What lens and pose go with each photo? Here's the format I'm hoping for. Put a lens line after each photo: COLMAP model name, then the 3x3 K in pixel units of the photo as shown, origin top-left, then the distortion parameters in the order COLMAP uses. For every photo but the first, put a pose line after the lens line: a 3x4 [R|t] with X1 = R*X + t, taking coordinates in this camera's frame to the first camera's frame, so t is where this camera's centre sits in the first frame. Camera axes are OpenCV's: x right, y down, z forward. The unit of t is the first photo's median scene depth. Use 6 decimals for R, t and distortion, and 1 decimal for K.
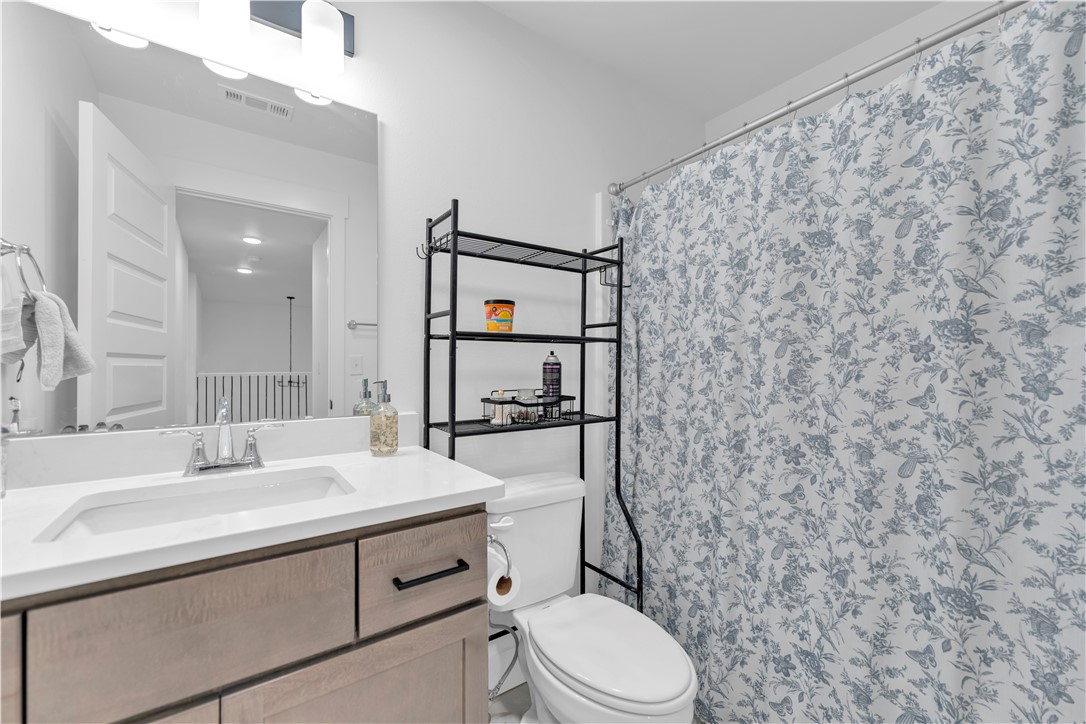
lens RADIAL K [[439.0, 0, 543.1], [0, 439.0, 365.9], [0, 0, 1]] dist [0.001222, 0.000024]
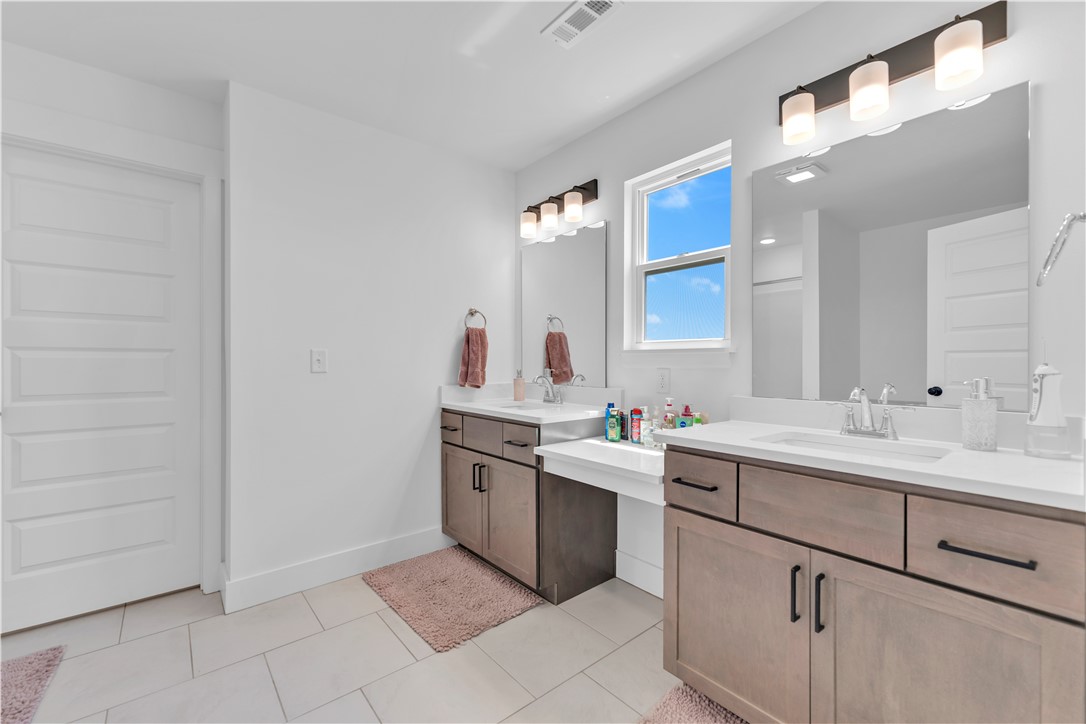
lens RADIAL K [[439.0, 0, 543.1], [0, 439.0, 365.9], [0, 0, 1]] dist [0.001222, 0.000024]
pose [[0.085877, -0.000067, -0.996306, 0.570021], [0.017189, 0.999851, 0.001415, 0.002827], [0.996157, -0.017247, 0.085865, -0.117766]]
